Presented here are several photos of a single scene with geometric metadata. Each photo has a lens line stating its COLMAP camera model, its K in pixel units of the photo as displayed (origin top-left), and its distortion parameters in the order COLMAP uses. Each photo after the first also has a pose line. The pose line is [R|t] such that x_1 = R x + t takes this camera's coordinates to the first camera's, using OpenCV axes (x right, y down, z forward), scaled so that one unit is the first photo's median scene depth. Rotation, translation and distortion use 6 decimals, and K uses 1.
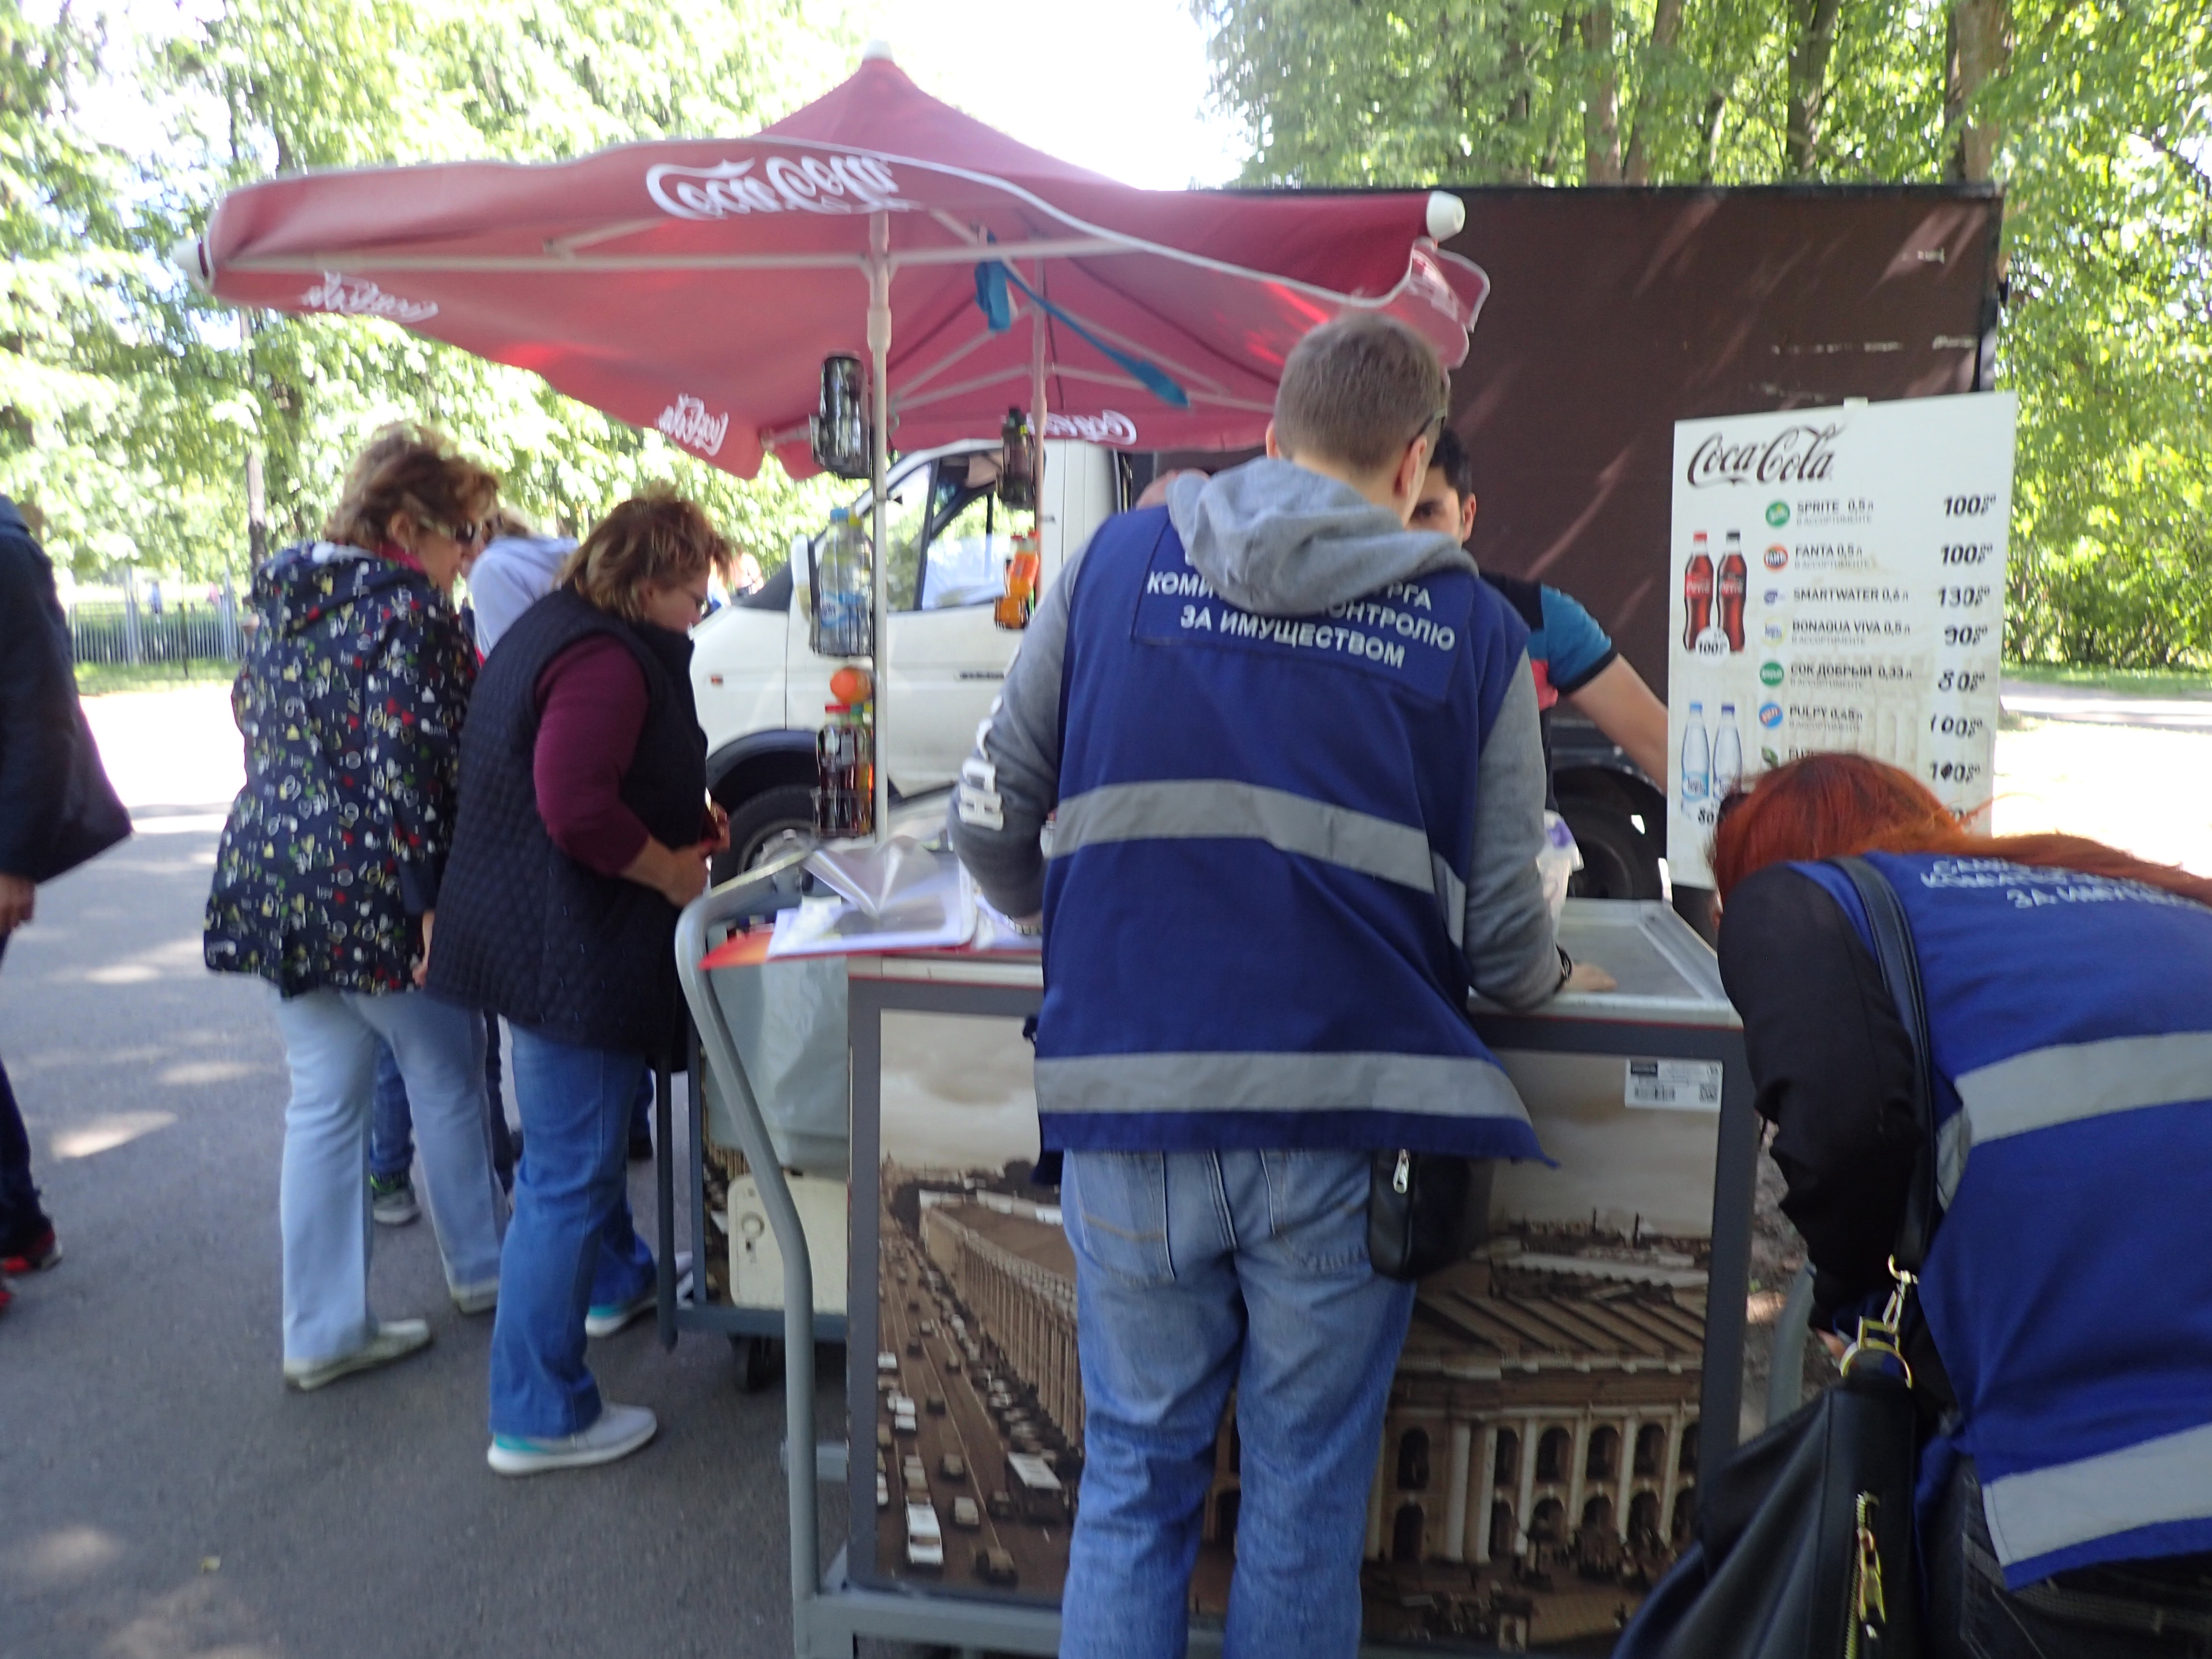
lens RADIAL K [[1626.7, 0, 1112.4], [0, 1626.7, 848.1], [0, 0, 1]] dist [0.001709, -0.009318]
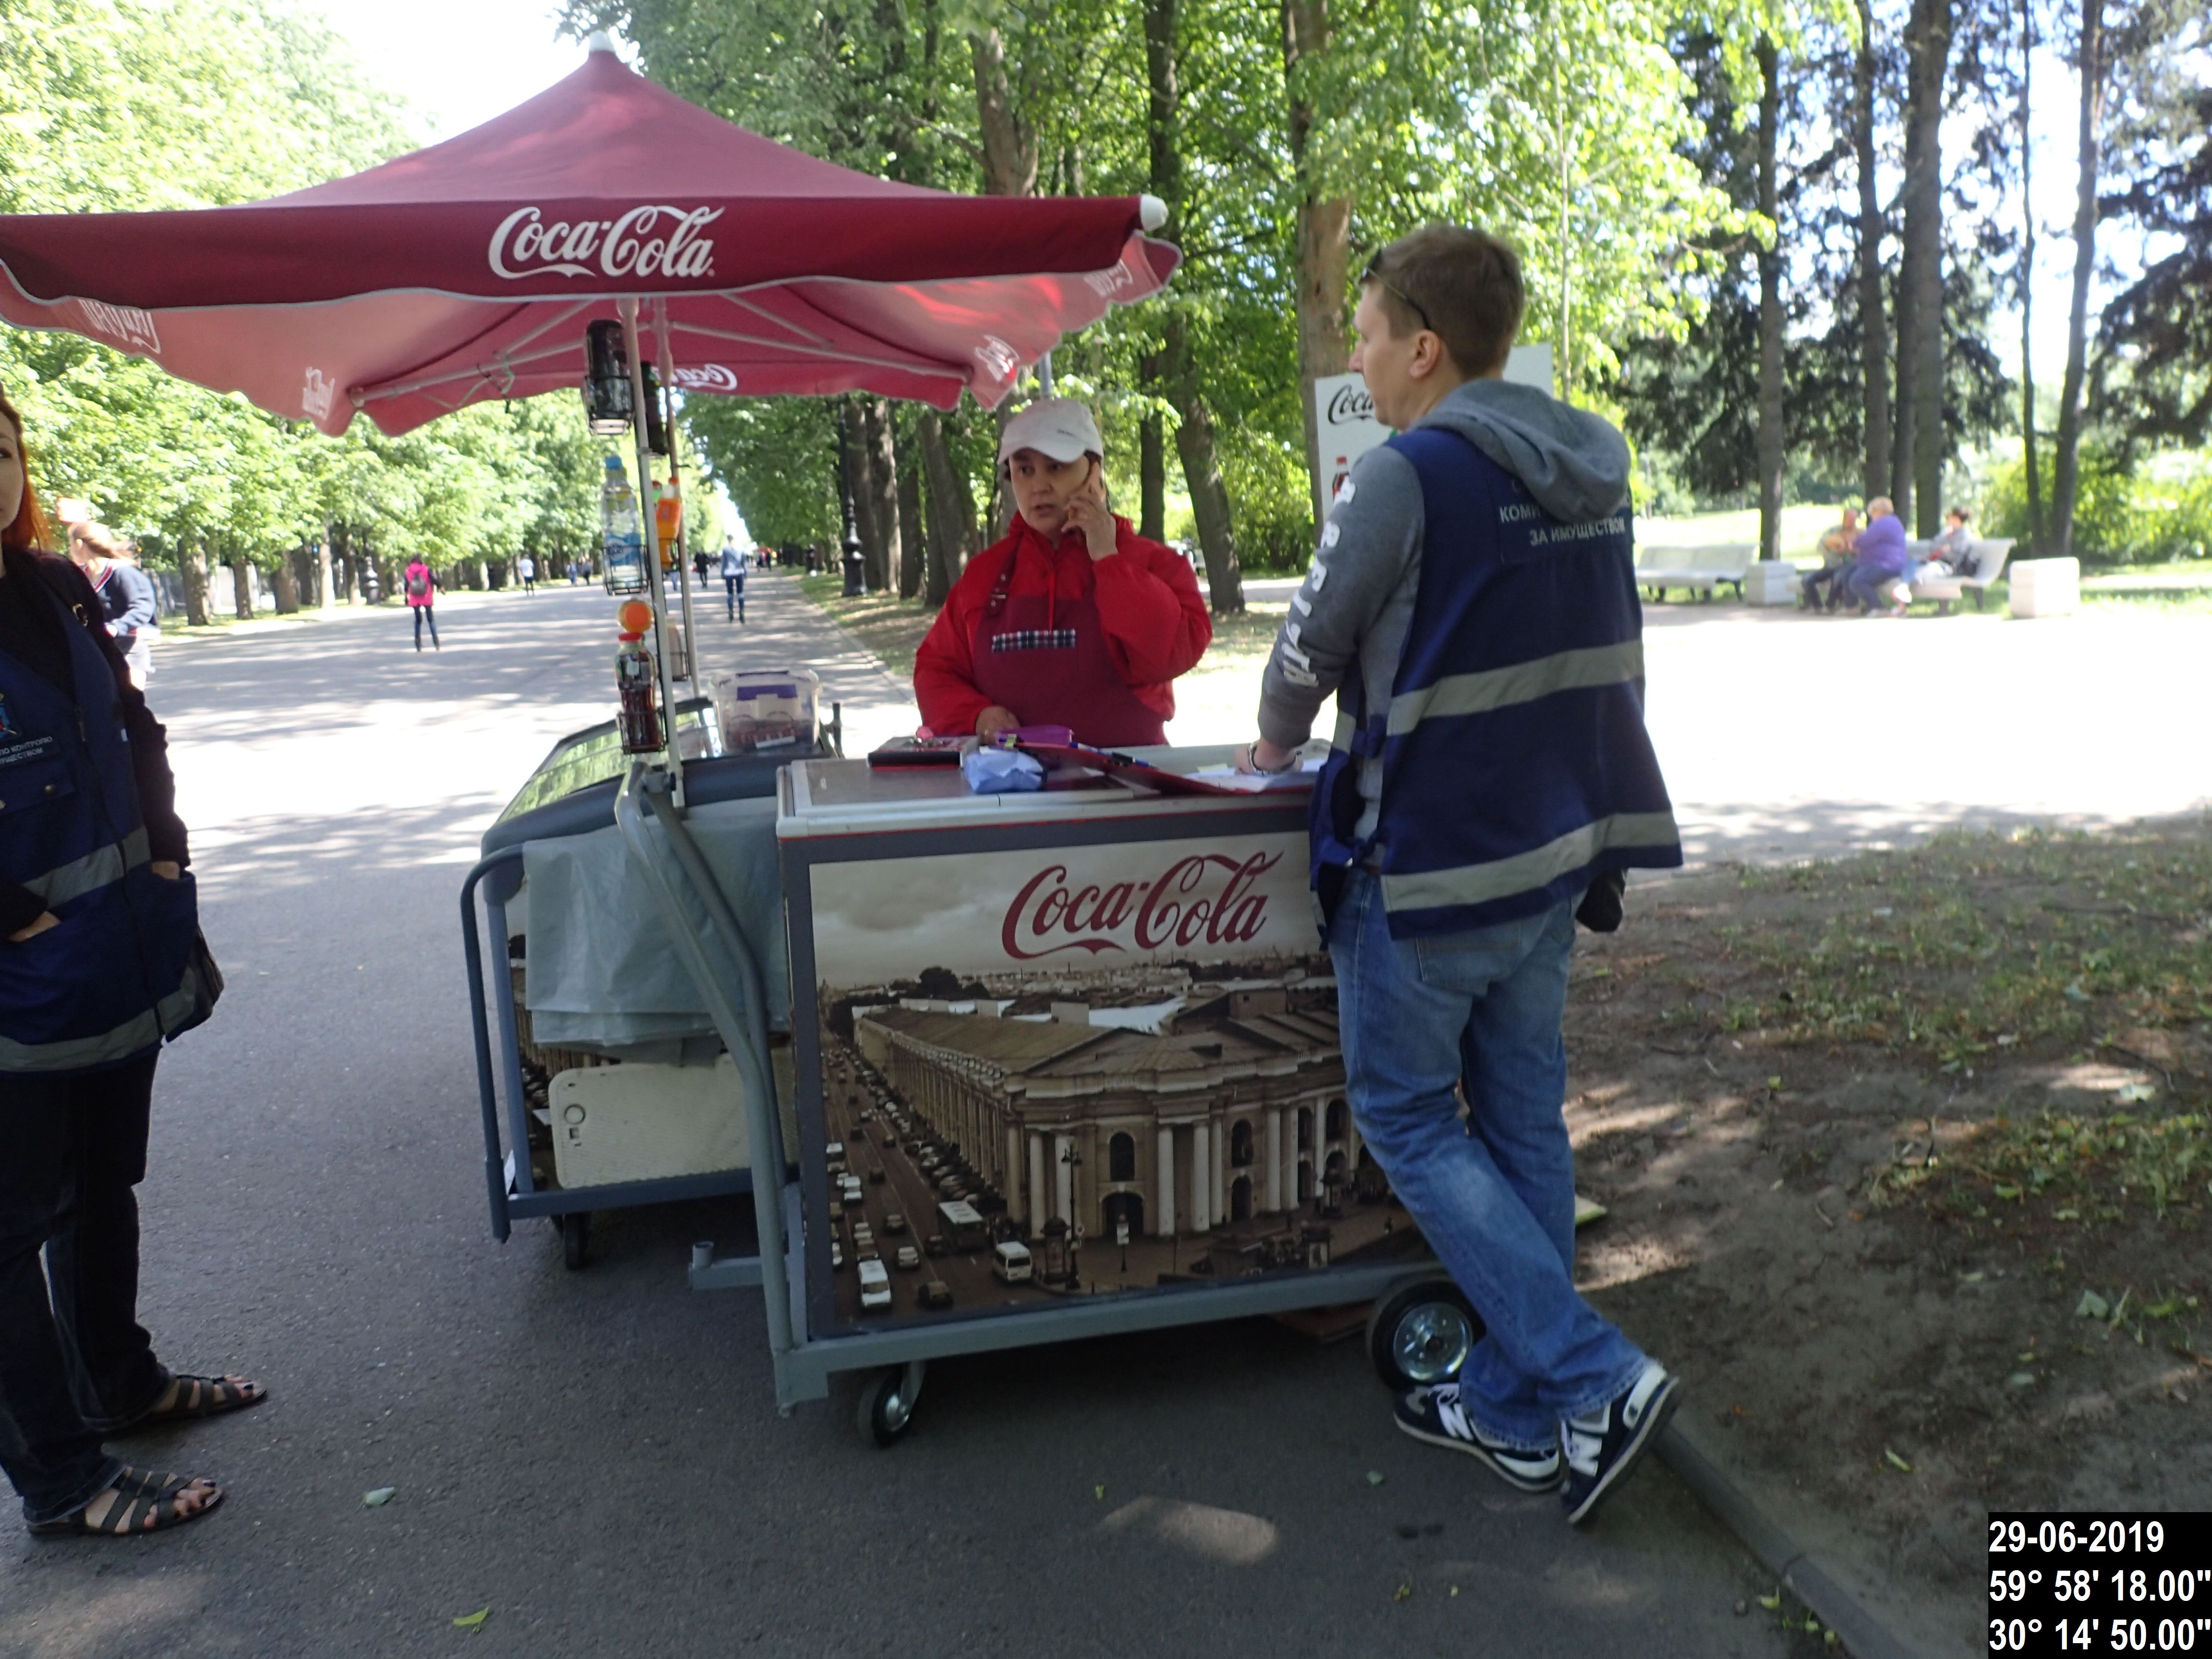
lens RADIAL K [[1626.7, 0, 1124.2], [0, 1626.7, 813.9], [0, 0, 1]] dist [0.001709, -0.009318]
pose [[0.937360, -0.106764, 0.331599, -0.318579], [0.100604, 0.994284, 0.035741, 0.040001], [-0.333520, -0.000142, 0.942743, -0.245807]]
